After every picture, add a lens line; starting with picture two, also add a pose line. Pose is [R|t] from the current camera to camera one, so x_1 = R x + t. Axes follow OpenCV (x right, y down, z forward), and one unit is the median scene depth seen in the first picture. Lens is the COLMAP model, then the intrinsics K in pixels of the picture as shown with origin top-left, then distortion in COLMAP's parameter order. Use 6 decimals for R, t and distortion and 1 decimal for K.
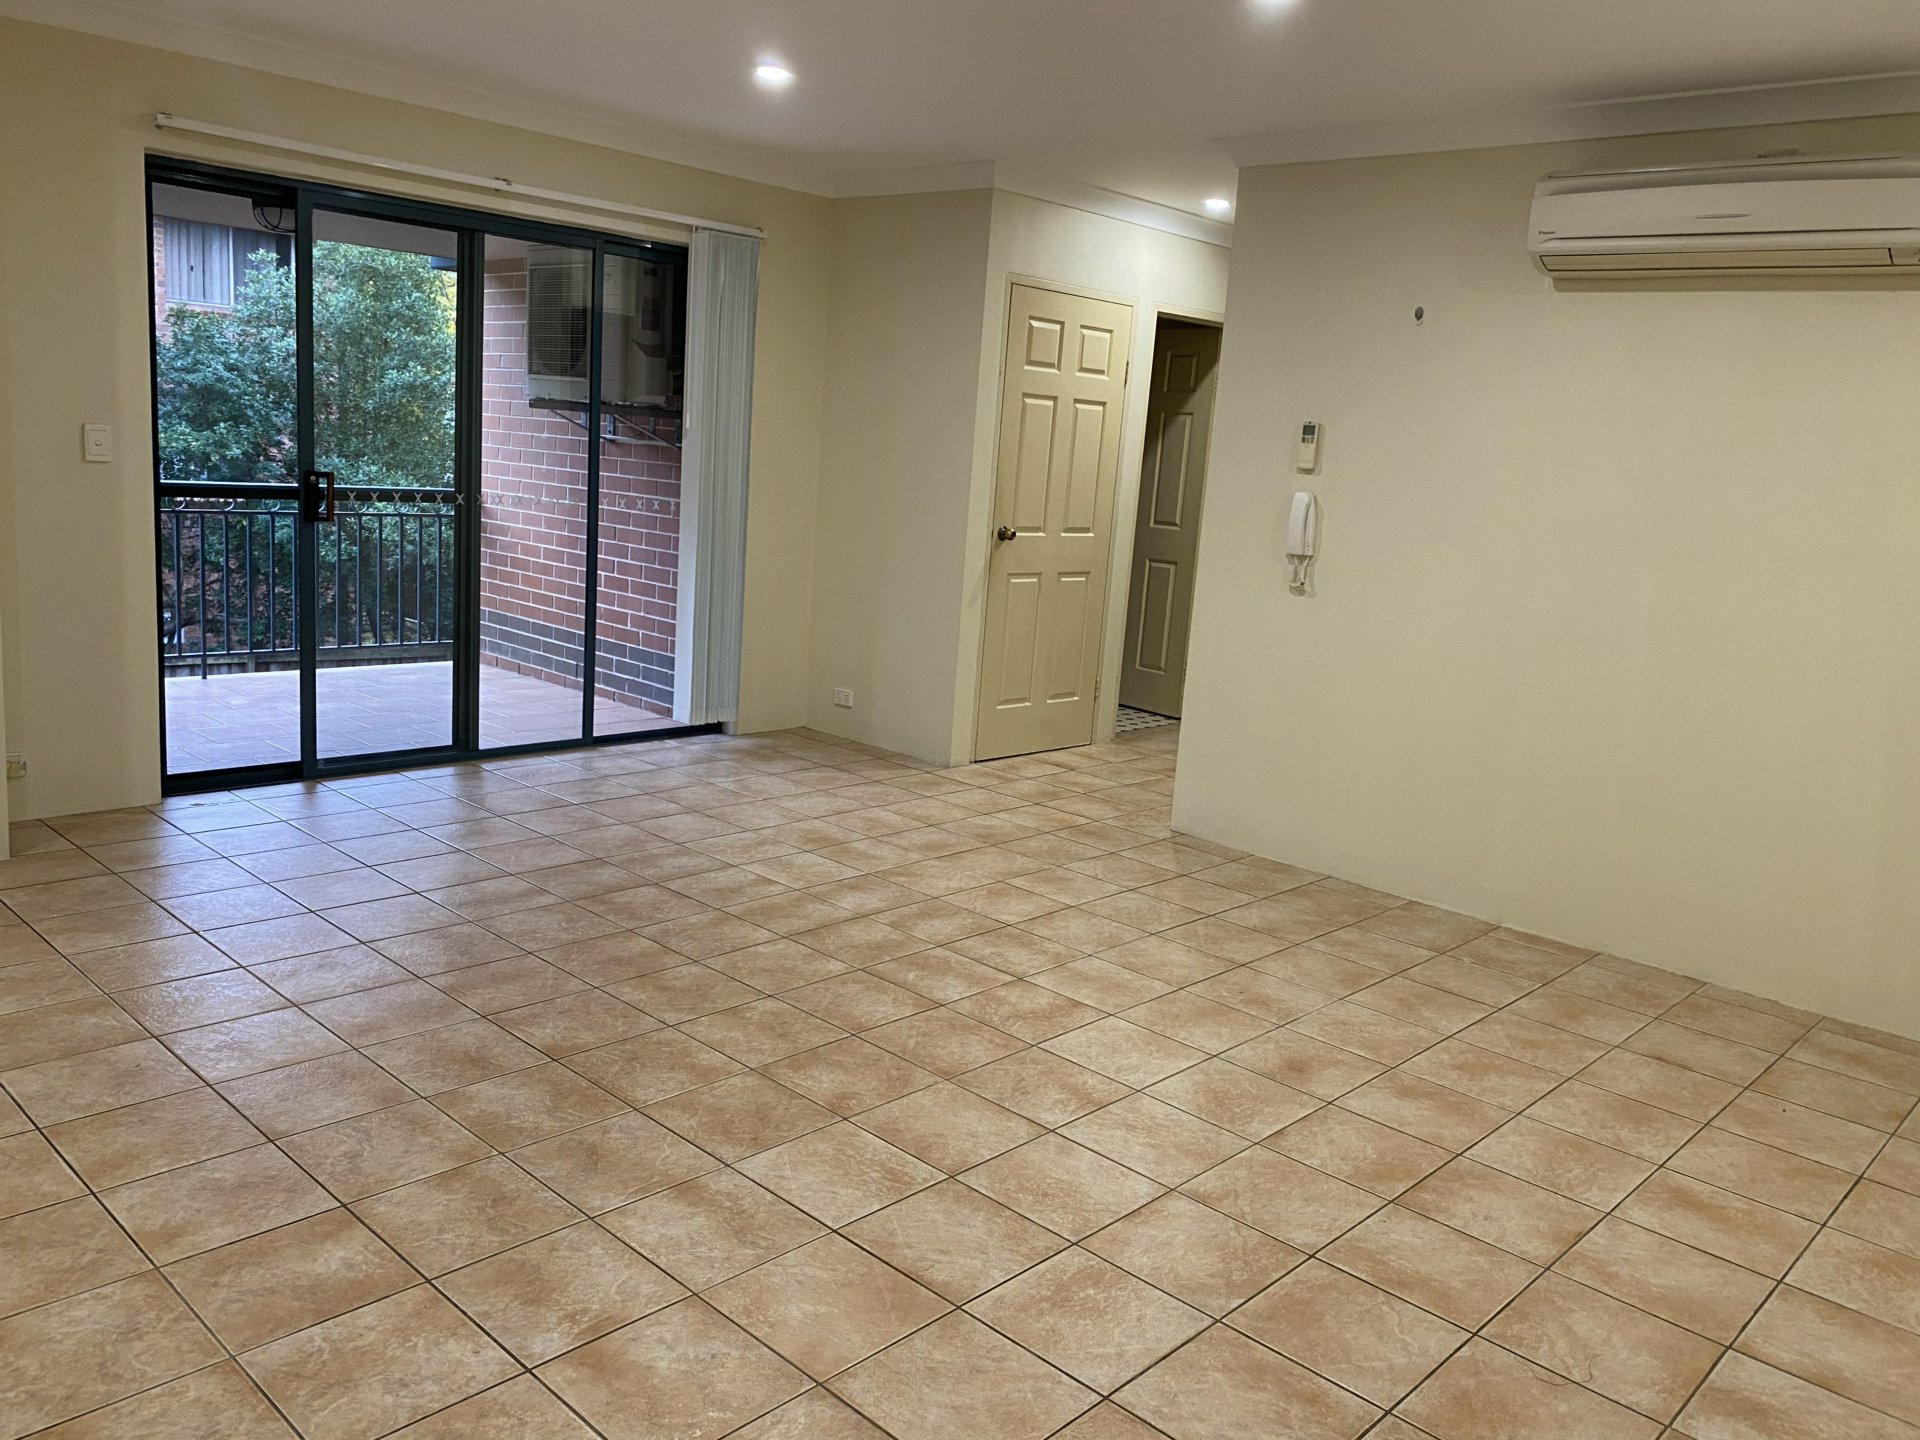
lens RADIAL K [[1463.7, 0, 958.1], [0, 1463.7, 727.1], [0, 0, 1]] dist [0.013813, -0.006367]
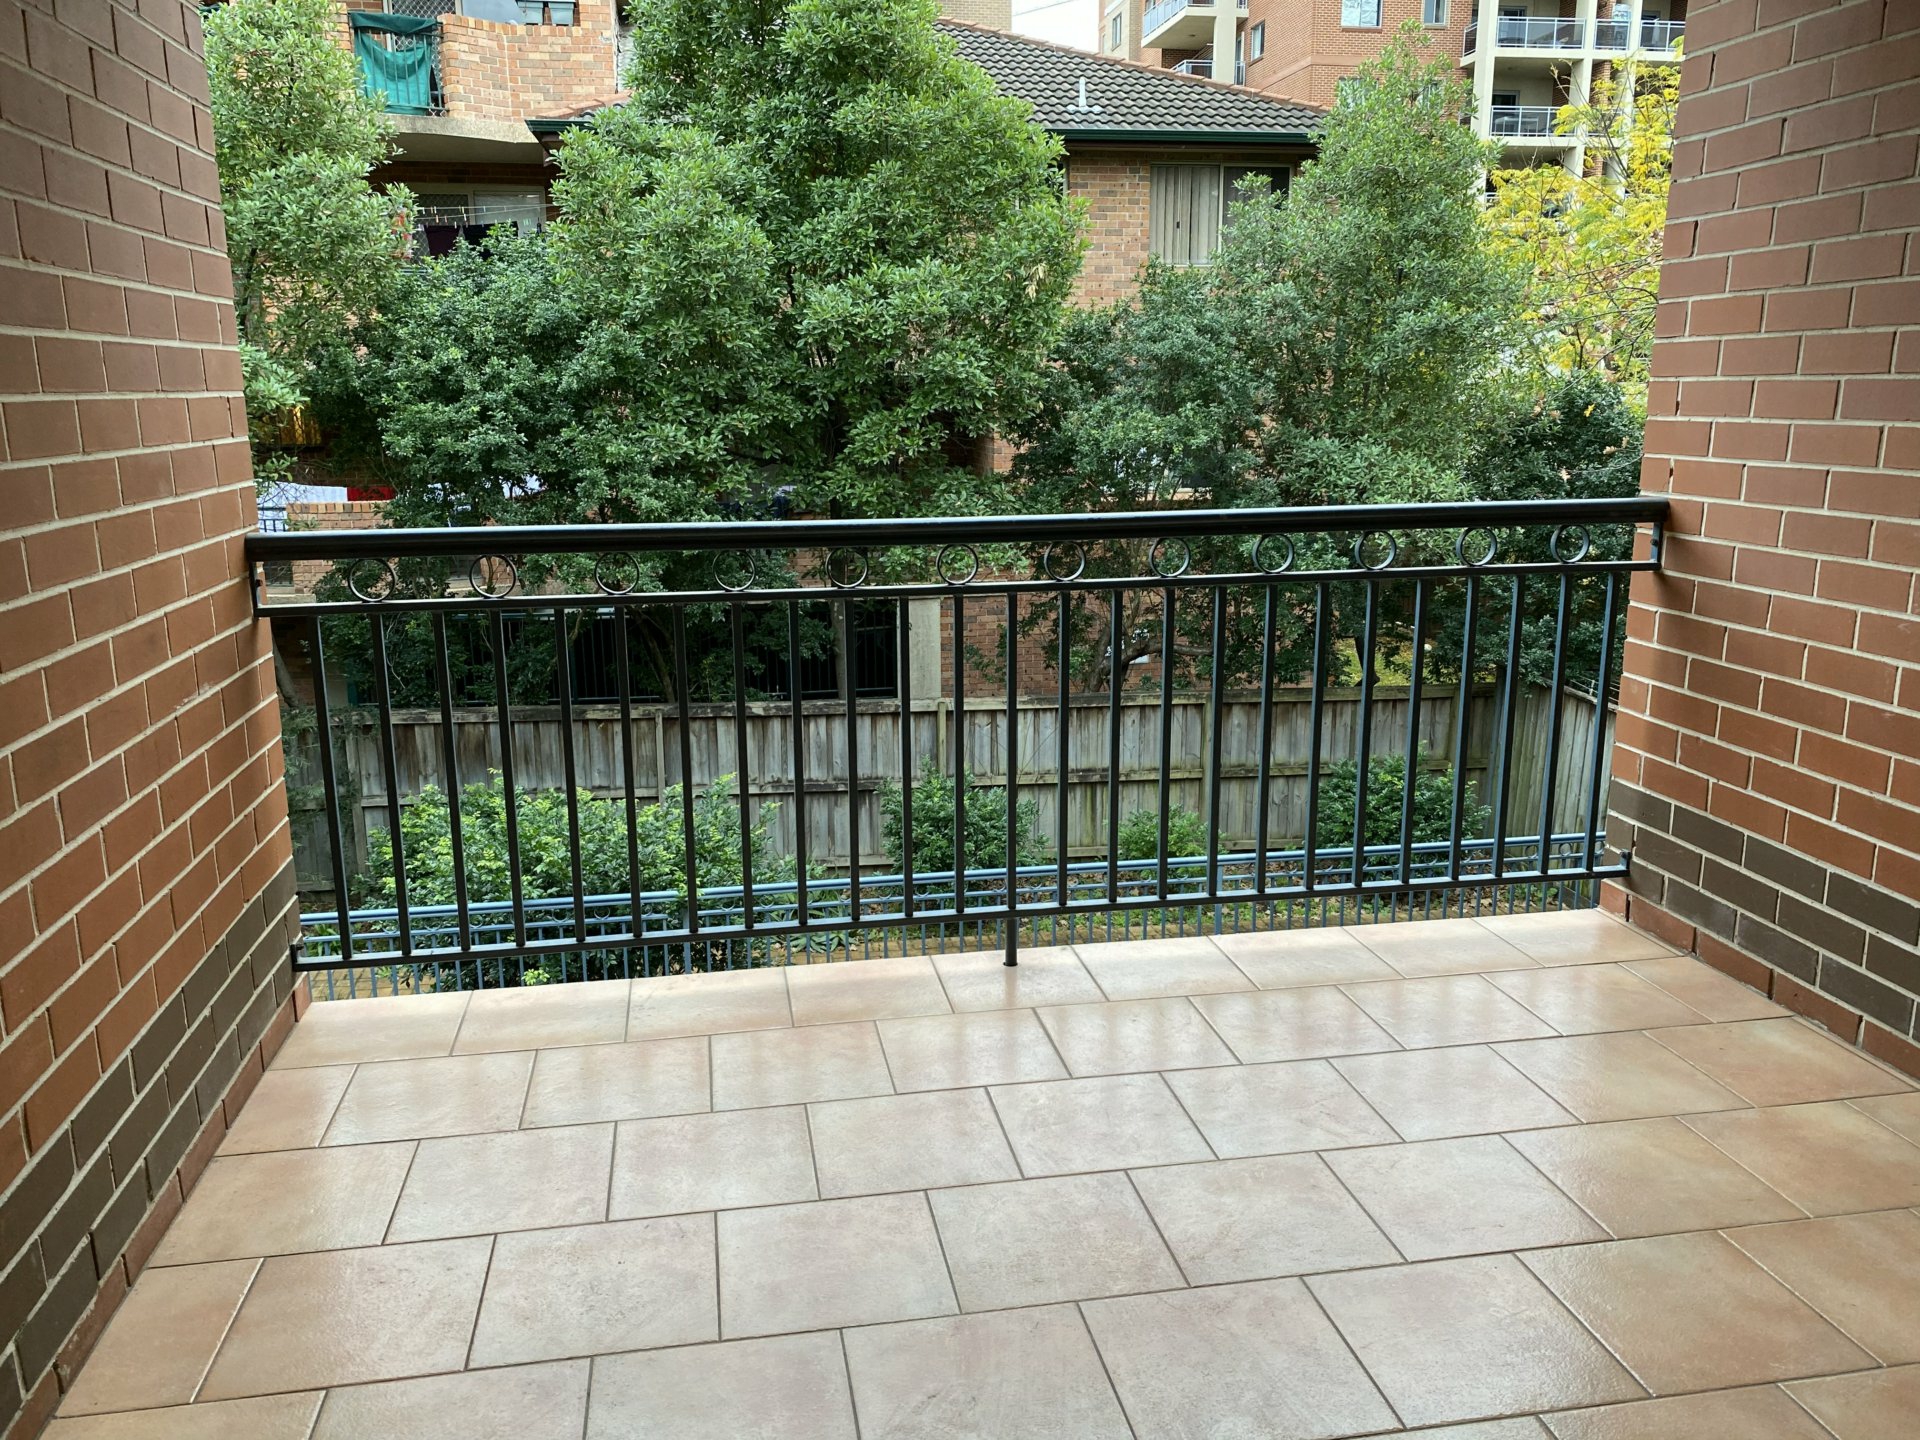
lens RADIAL K [[1463.7, 0, 954.6], [0, 1463.7, 721.1], [0, 0, 1]] dist [0.013813, -0.006367]
pose [[0.801060, 0.055818, -0.595976, -0.127320], [-0.047811, 0.998428, 0.029248, -0.054863], [0.596671, 0.005064, 0.802470, 0.299724]]
